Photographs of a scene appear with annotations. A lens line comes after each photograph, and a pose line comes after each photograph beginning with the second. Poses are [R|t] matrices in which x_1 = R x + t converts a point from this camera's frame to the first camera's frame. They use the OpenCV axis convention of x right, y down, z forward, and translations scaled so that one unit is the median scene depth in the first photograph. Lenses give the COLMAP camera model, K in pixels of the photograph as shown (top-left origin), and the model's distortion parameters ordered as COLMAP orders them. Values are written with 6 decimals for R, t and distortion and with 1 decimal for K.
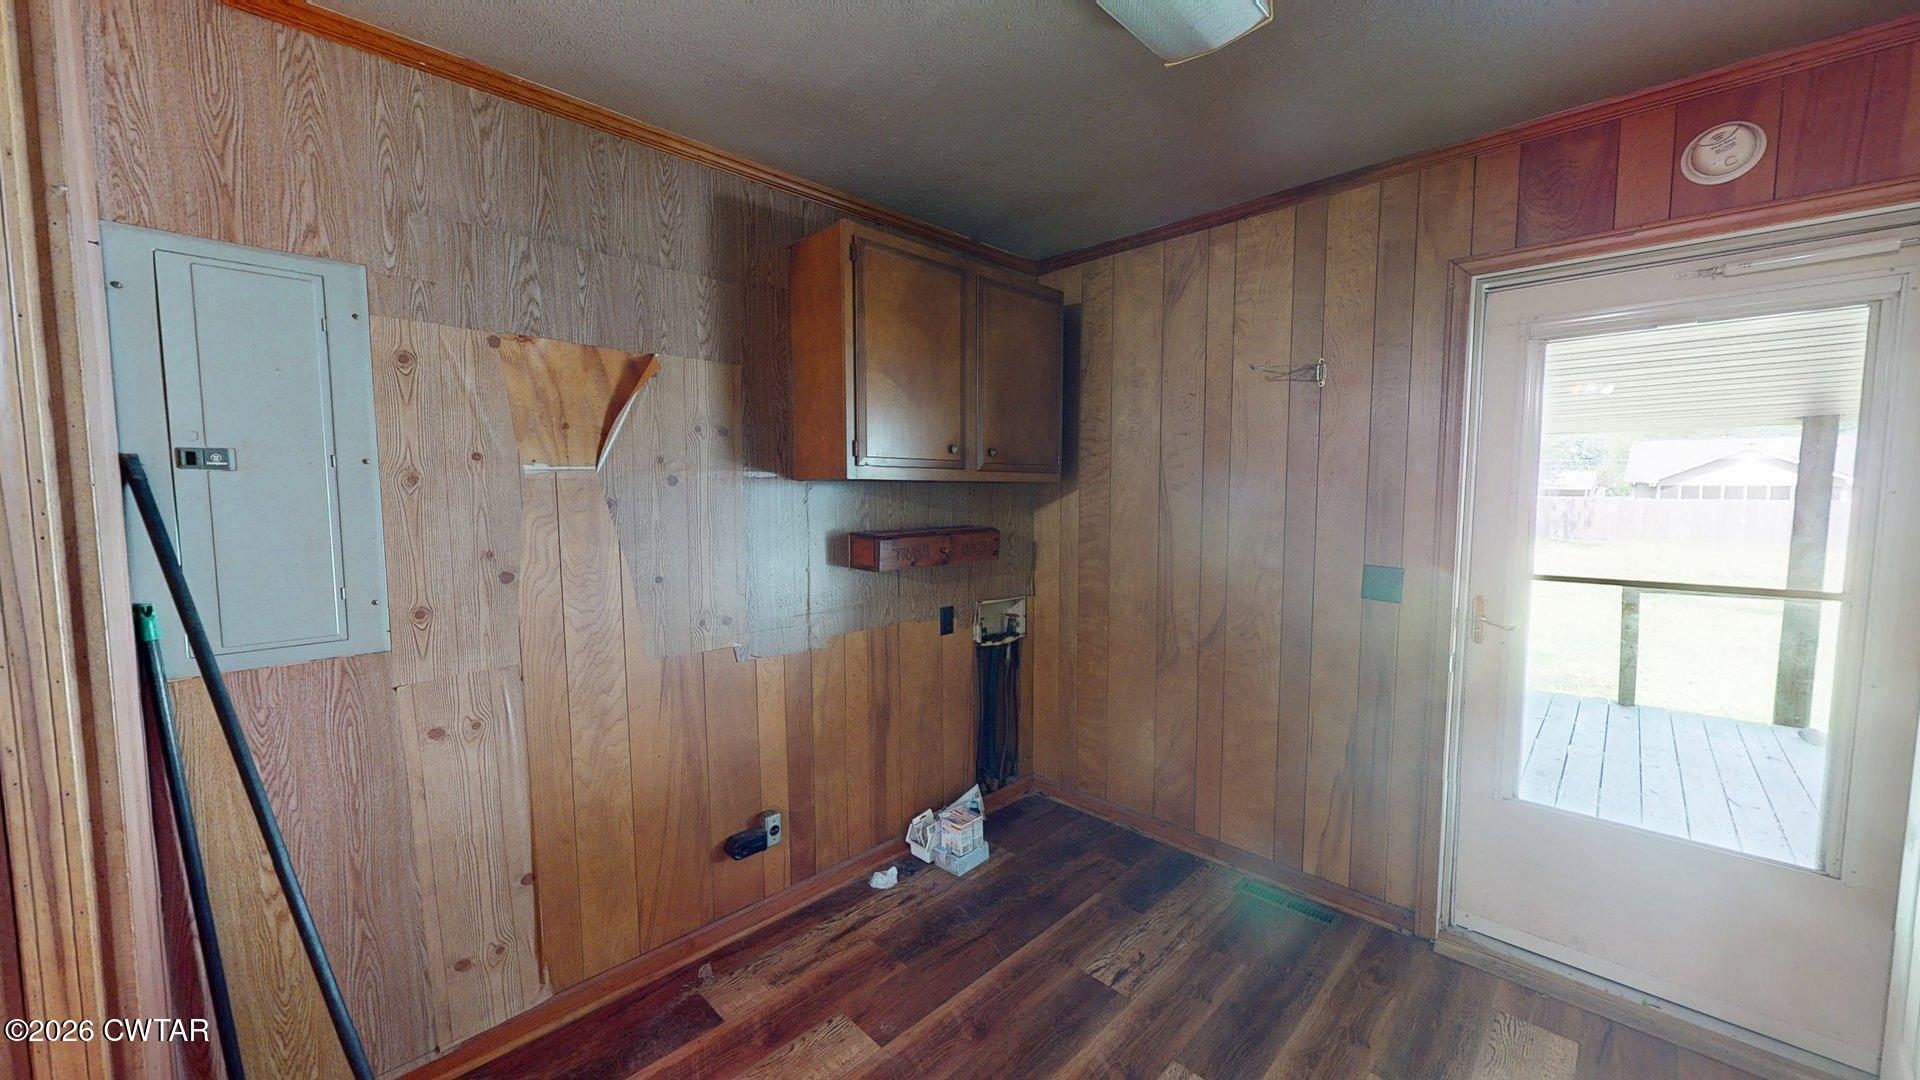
lens RADIAL K [[702.7, 0, 959.7], [0, 702.7, 544.3], [0, 0, 1]] dist [-0.000677, -0.000112]
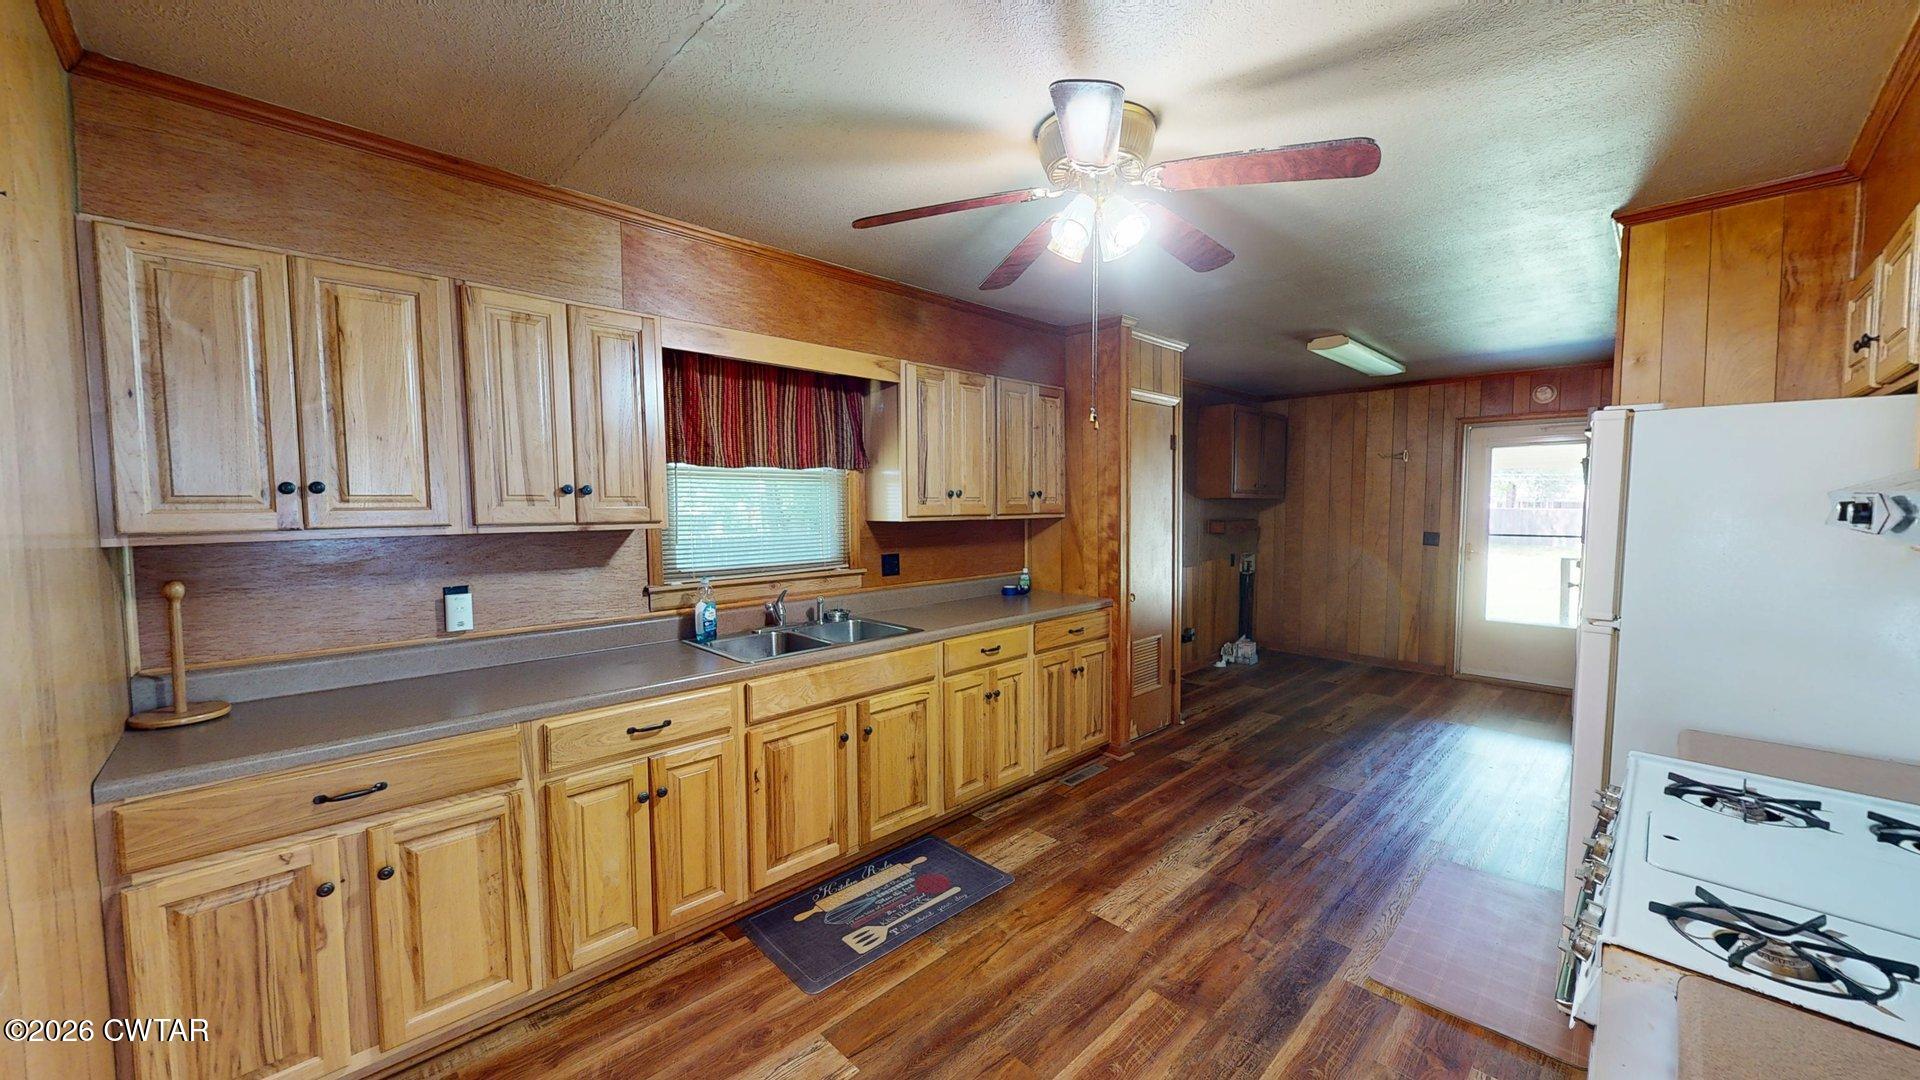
lens RADIAL K [[702.7, 0, 959.7], [0, 702.7, 544.3], [0, 0, 1]] dist [-0.000677, -0.000112]
pose [[0.999779, 0.000359, 0.021024, -0.993869], [0.000024, 0.999835, -0.018178, 0.104210], [-0.021027, 0.018174, 0.999614, -1.293156]]
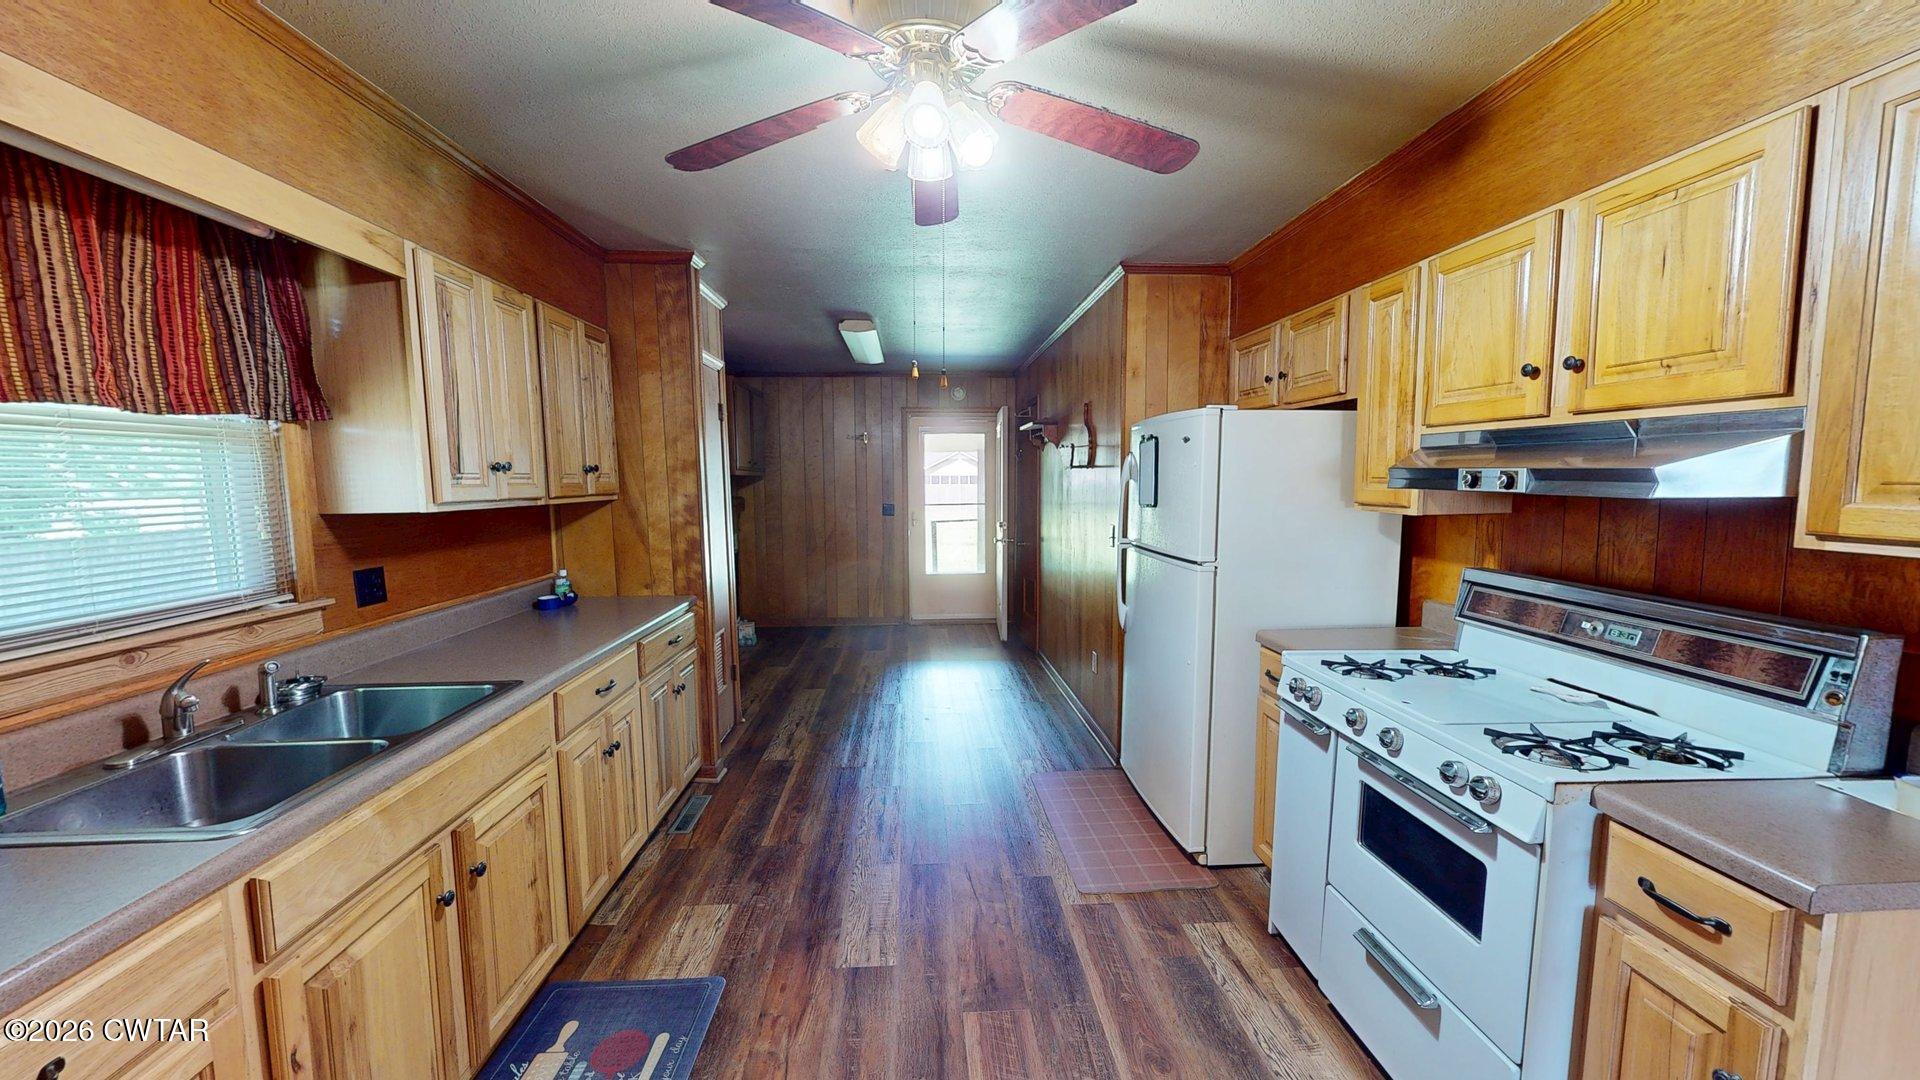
lens RADIAL K [[702.7, 0, 959.7], [0, 702.7, 544.3], [0, 0, 1]] dist [-0.000677, -0.000112]
pose [[0.639235, -0.073826, 0.765459, -1.275718], [0.065051, 0.997005, 0.041834, 0.081416], [-0.766255, 0.023052, 0.642123, -0.976980]]
